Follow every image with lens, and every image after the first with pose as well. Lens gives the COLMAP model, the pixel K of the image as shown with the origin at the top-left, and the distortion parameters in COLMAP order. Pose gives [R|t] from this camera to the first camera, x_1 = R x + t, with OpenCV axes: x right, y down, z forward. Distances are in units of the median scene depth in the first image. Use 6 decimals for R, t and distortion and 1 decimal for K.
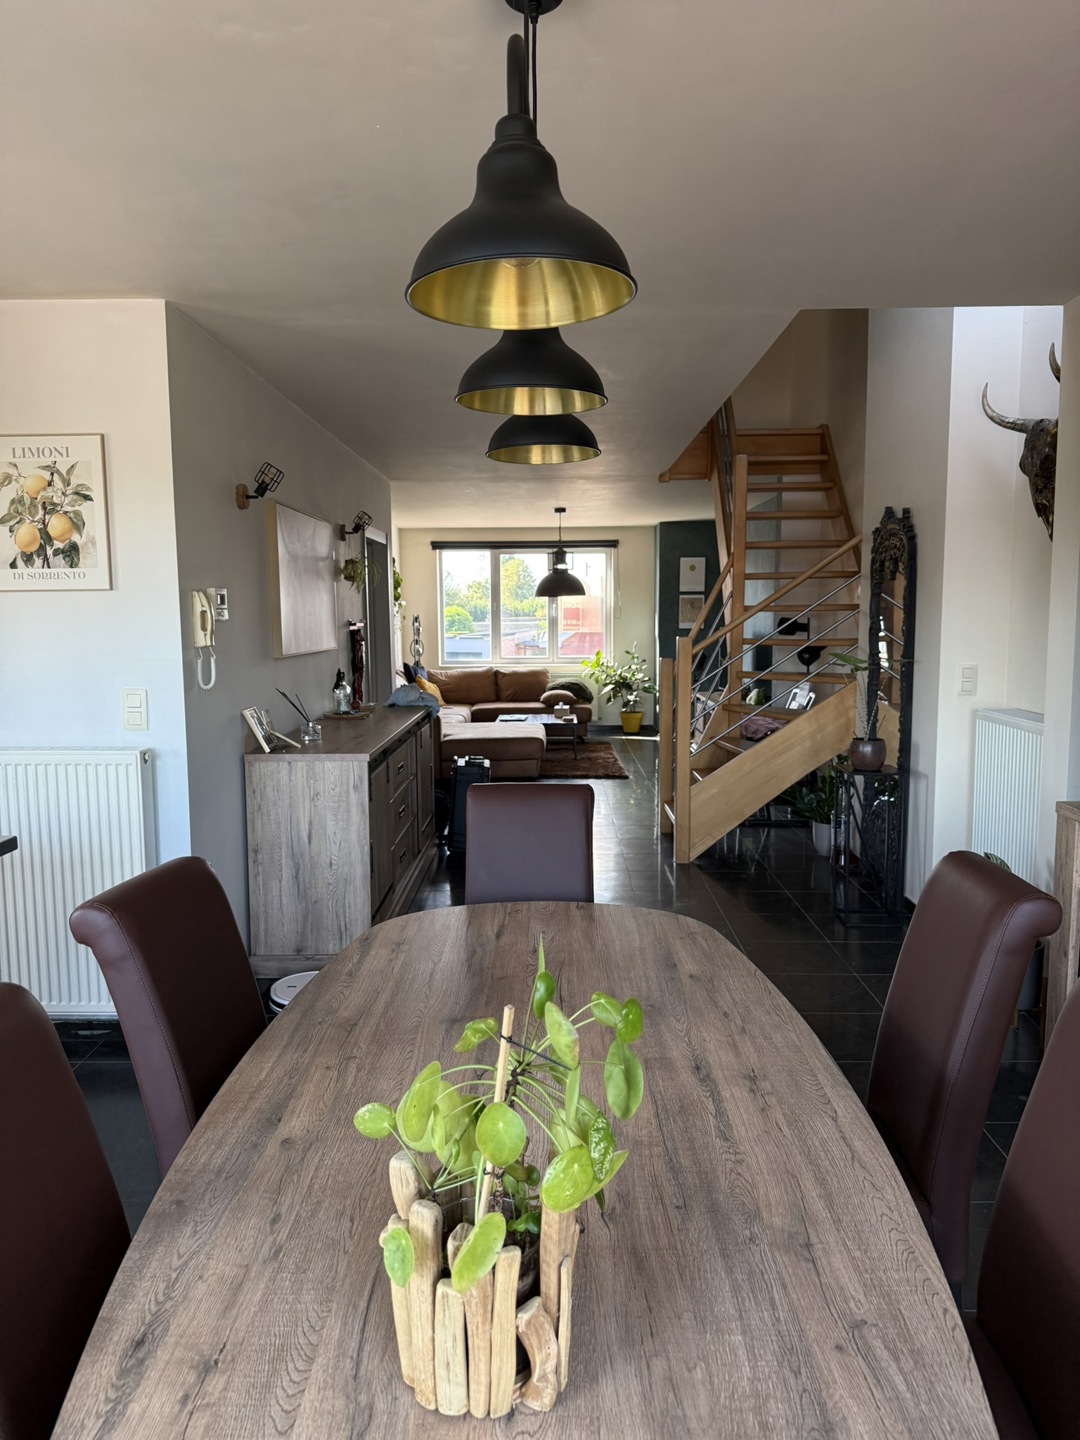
lens RADIAL K [[1028.0, 0, 543.1], [0, 1028.0, 729.0], [0, 0, 1]] dist [0.007278, -0.007530]
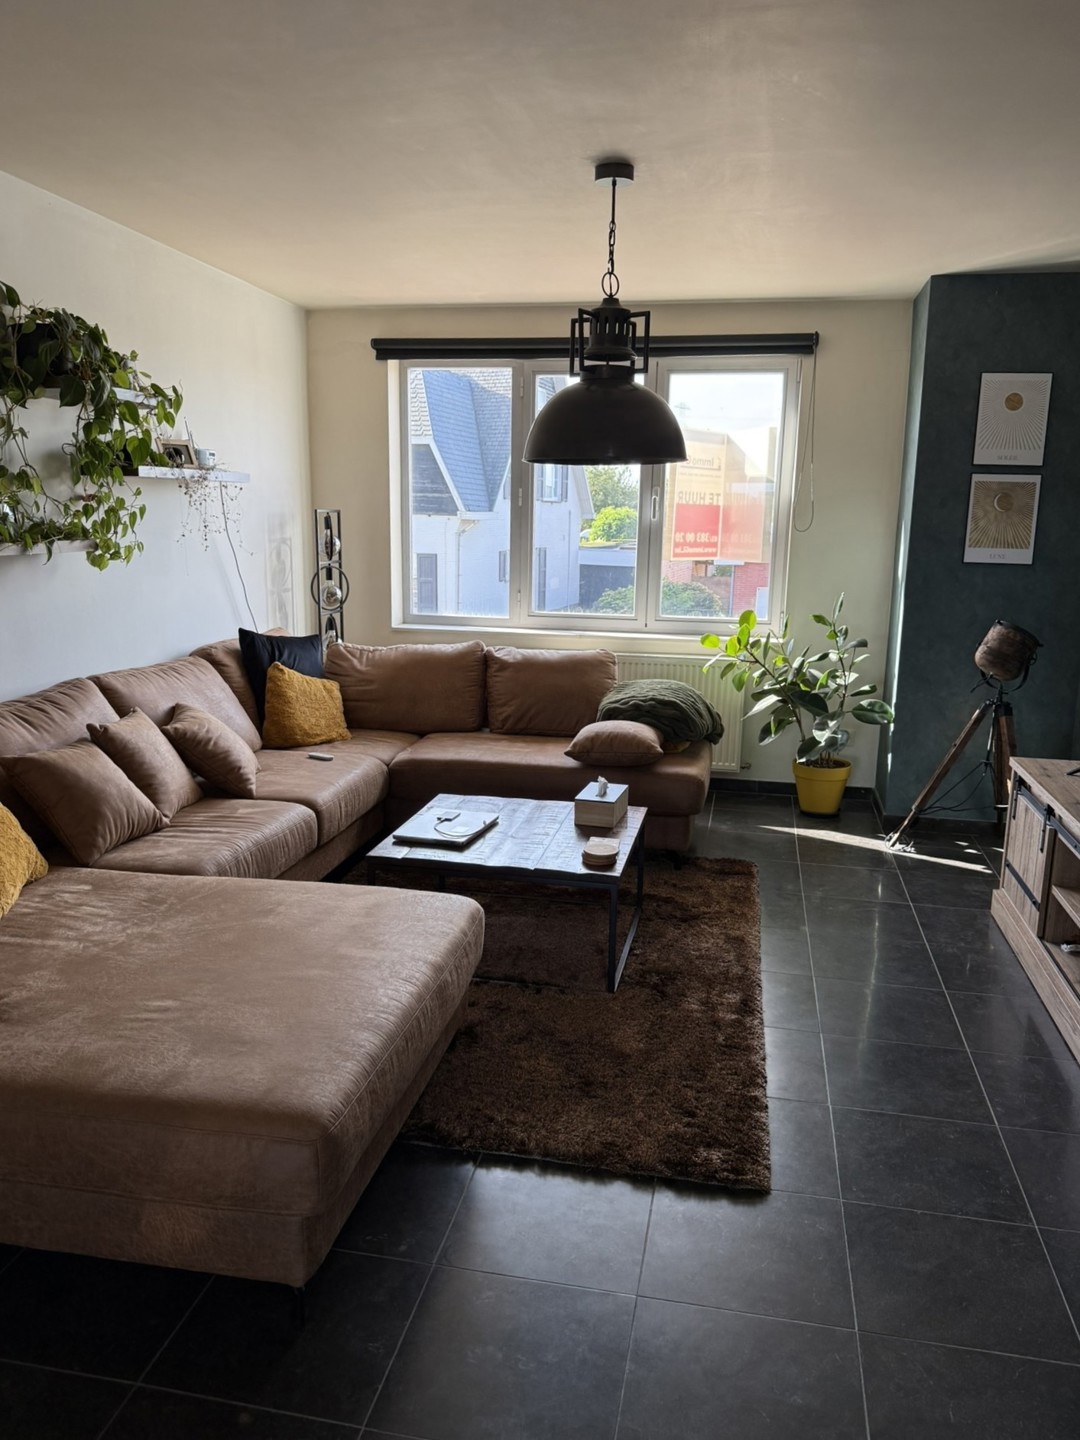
lens RADIAL K [[1028.0, 0, 545.3], [0, 1028.0, 725.8], [0, 0, 1]] dist [0.007278, -0.007530]
pose [[0.980734, 0.062077, -0.185222, 0.063153], [-0.044872, 0.994400, 0.095679, -0.078045], [0.190125, -0.085524, 0.978028, 0.687815]]
